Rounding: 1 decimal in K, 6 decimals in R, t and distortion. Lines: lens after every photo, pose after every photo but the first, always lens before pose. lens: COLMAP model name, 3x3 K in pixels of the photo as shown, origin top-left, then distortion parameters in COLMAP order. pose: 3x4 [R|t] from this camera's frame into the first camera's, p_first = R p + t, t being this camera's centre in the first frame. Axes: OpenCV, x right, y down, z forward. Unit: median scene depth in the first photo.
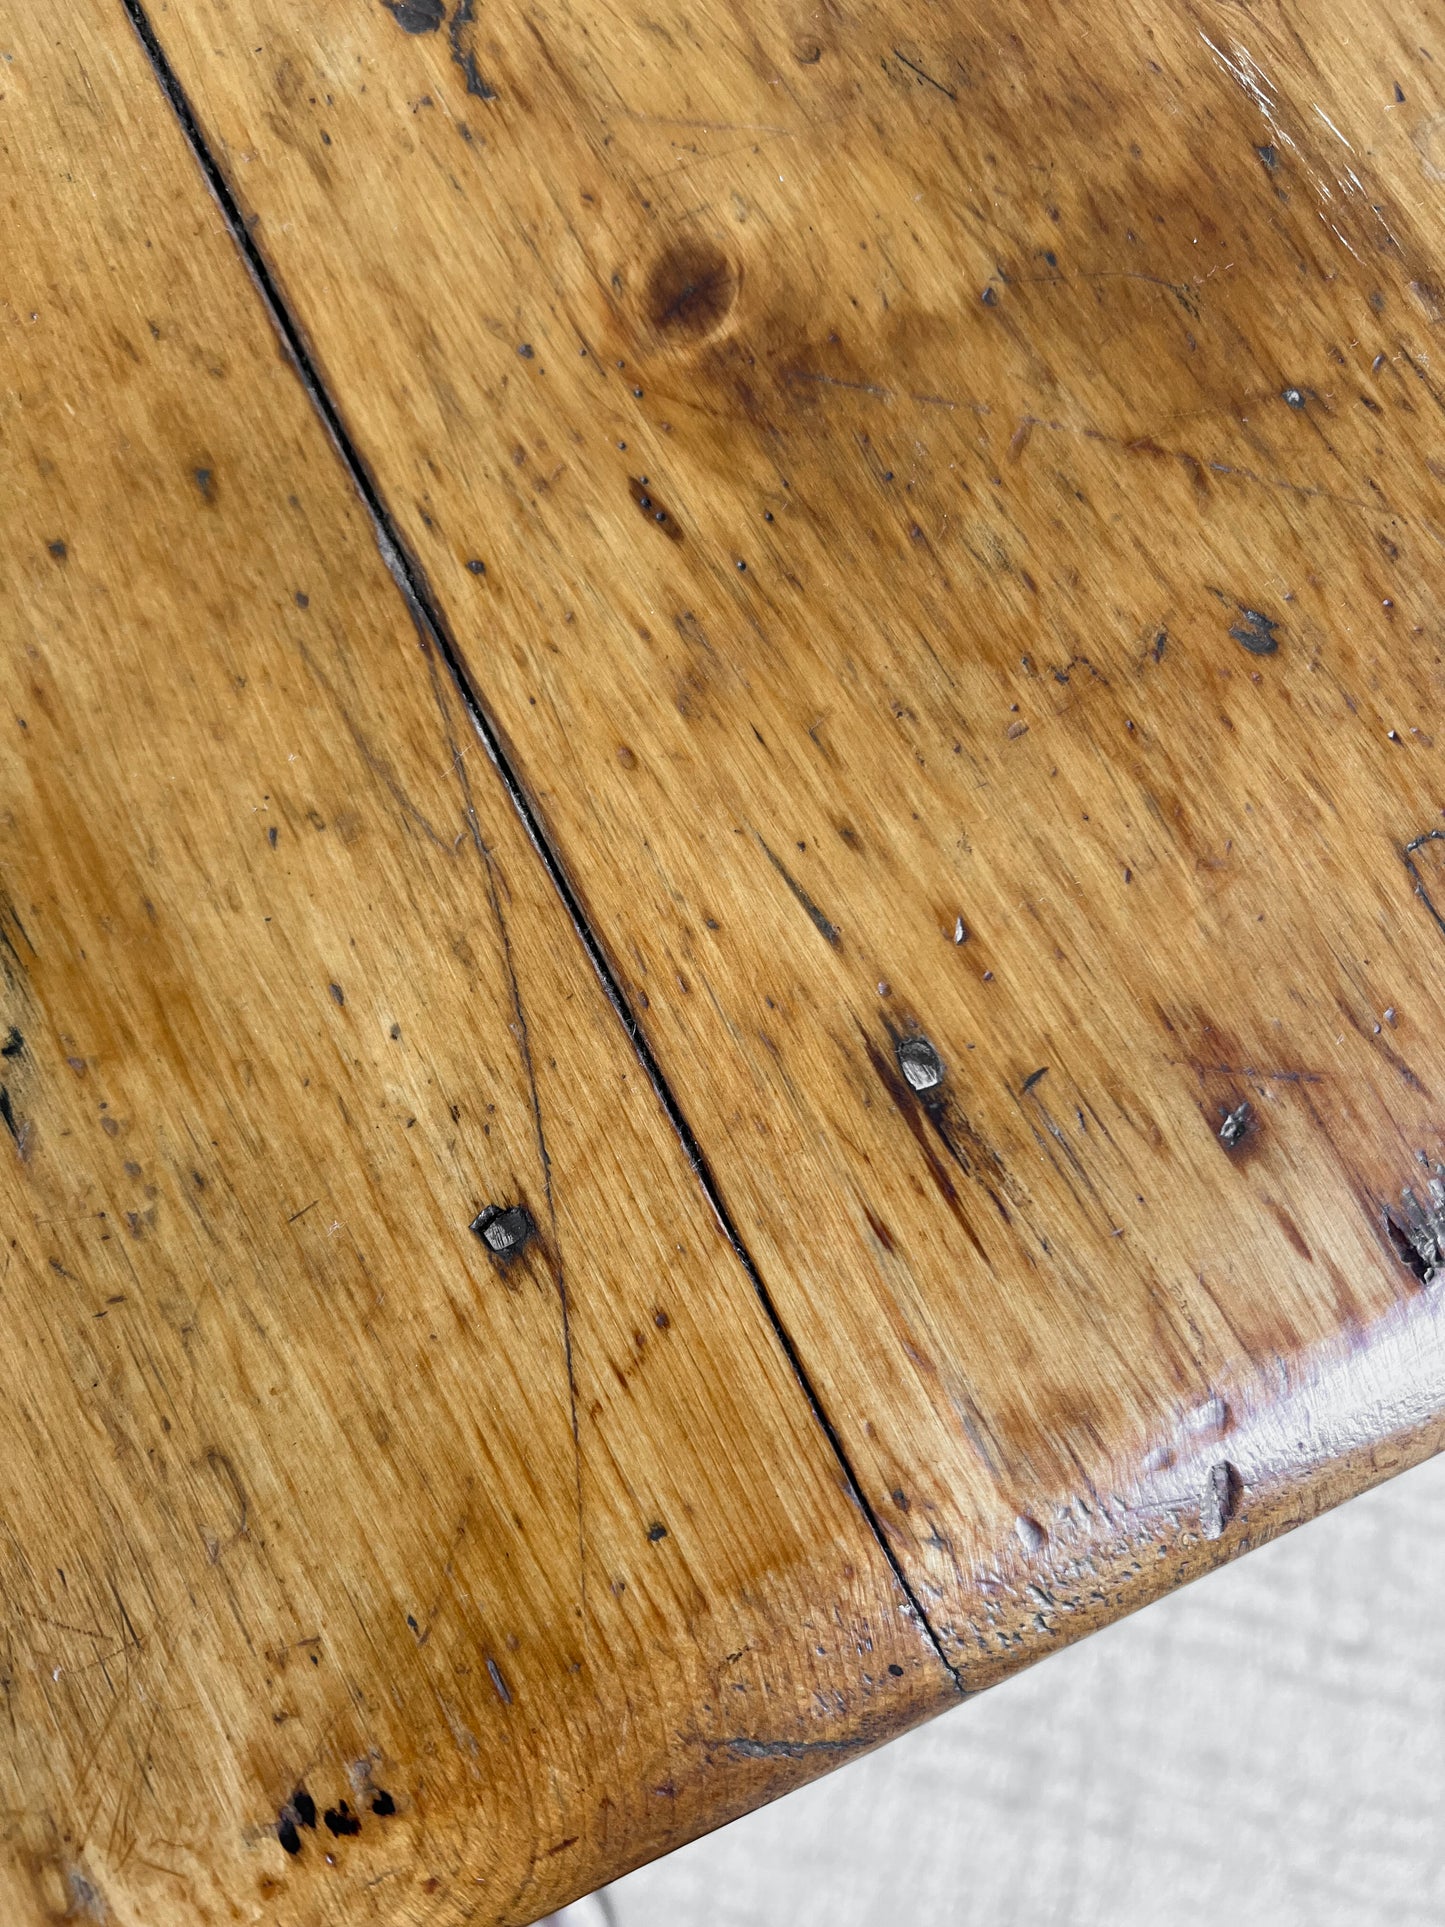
lens RADIAL K [[1472.4, 0, 752.6], [0, 1472.4, 1013.3], [0, 0, 1]] dist [-0.002646, -0.006486]
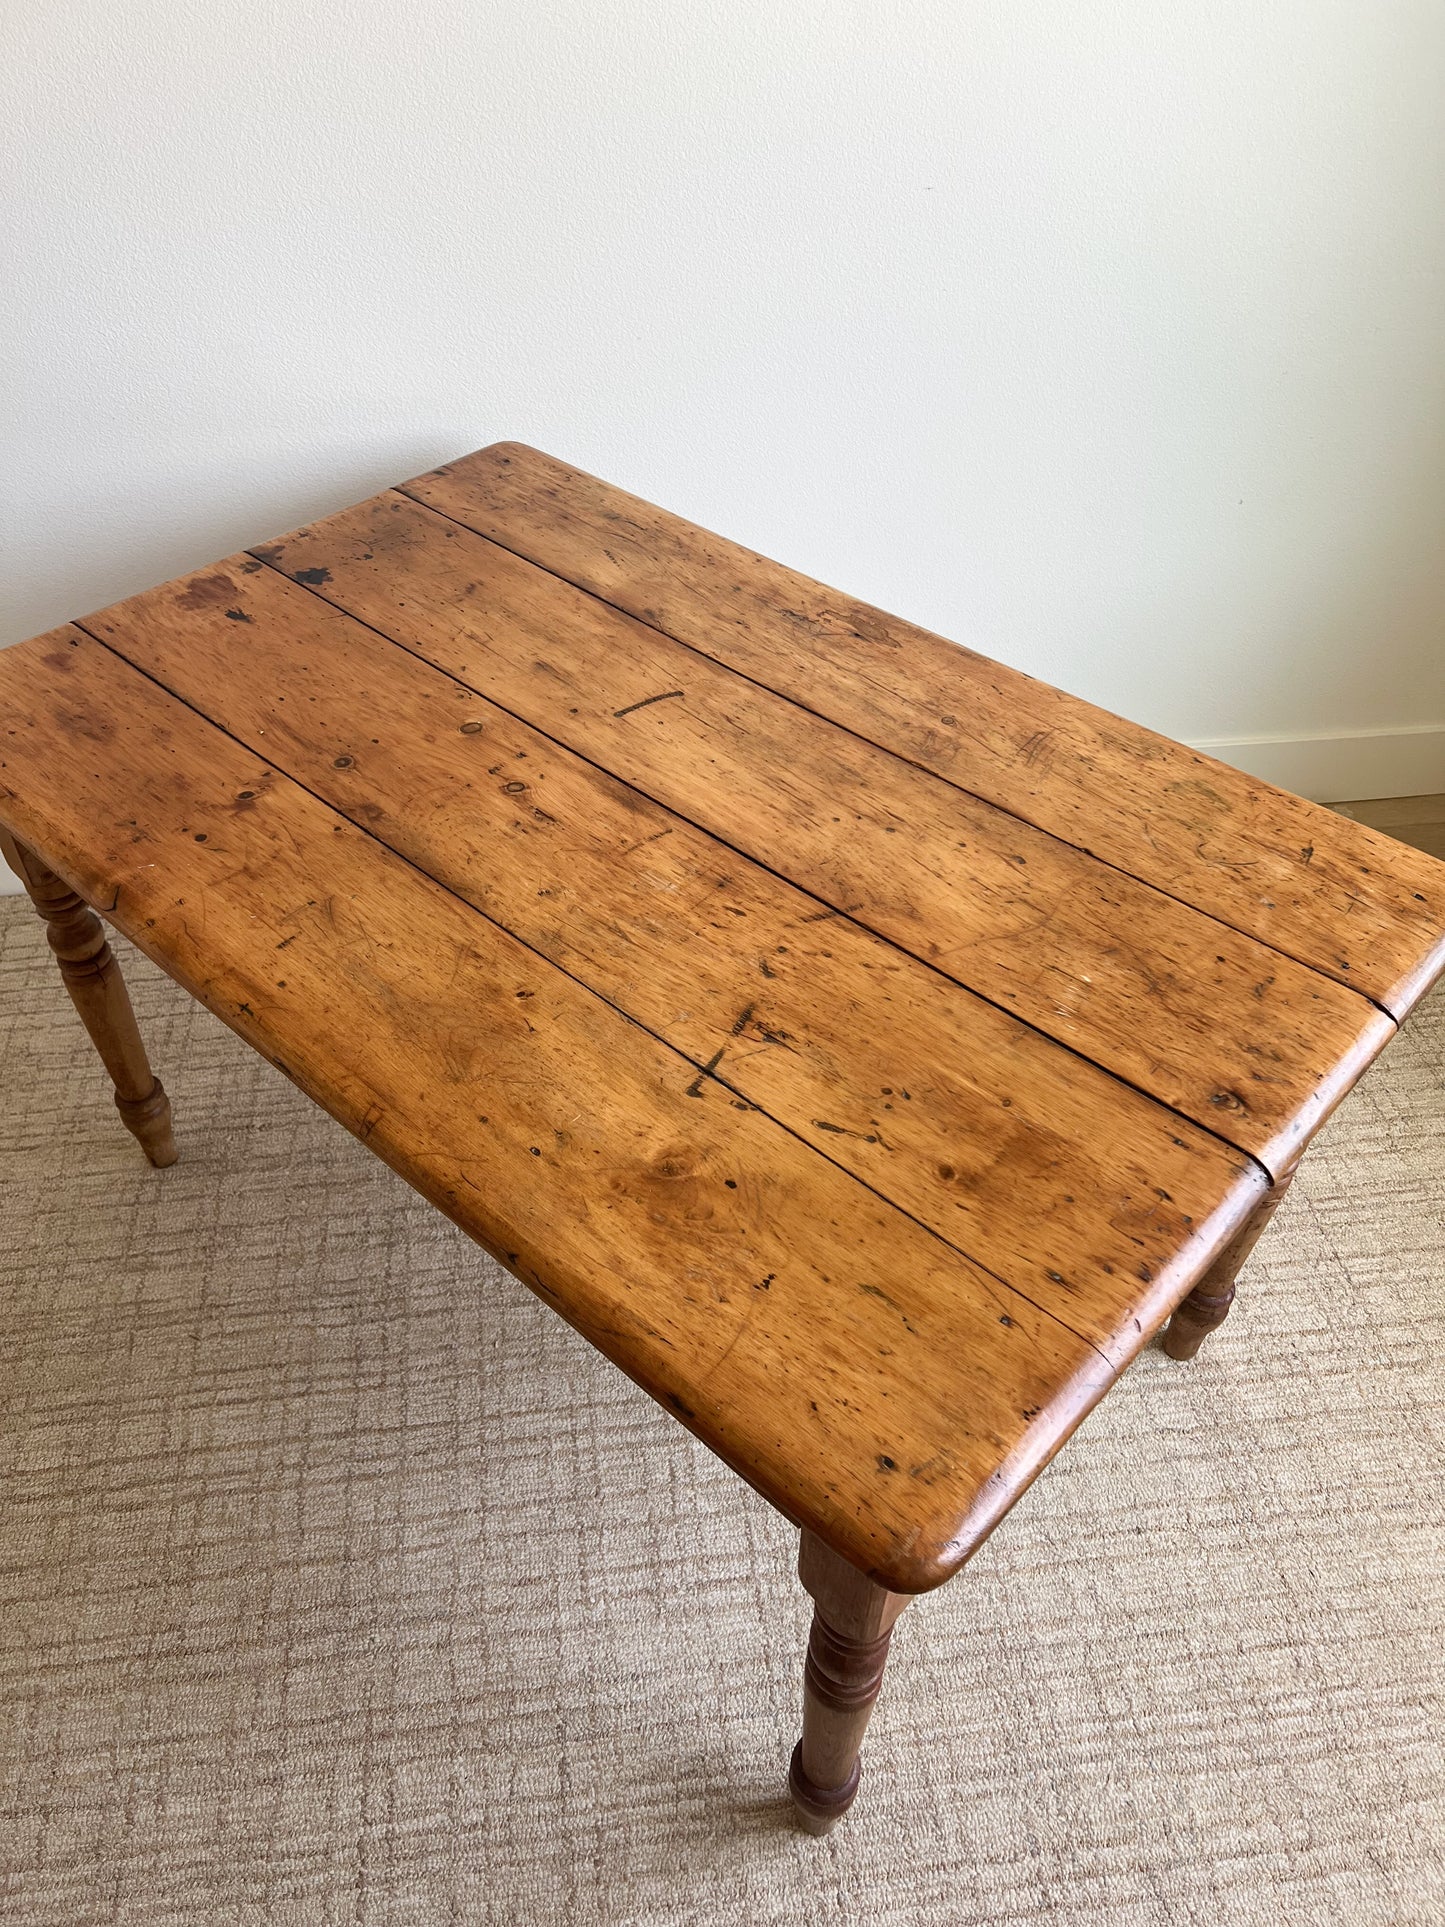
lens RADIAL K [[1479.9, 0, 715.6], [0, 1479.9, 960.5], [0, 0, 1]] dist [0.052170, -0.050014]
pose [[0.934109, -0.183255, 0.306362, -2.528375], [0.331298, 0.764669, -0.552741, 1.760981], [-0.132973, 0.617818, 0.774996, -3.845332]]
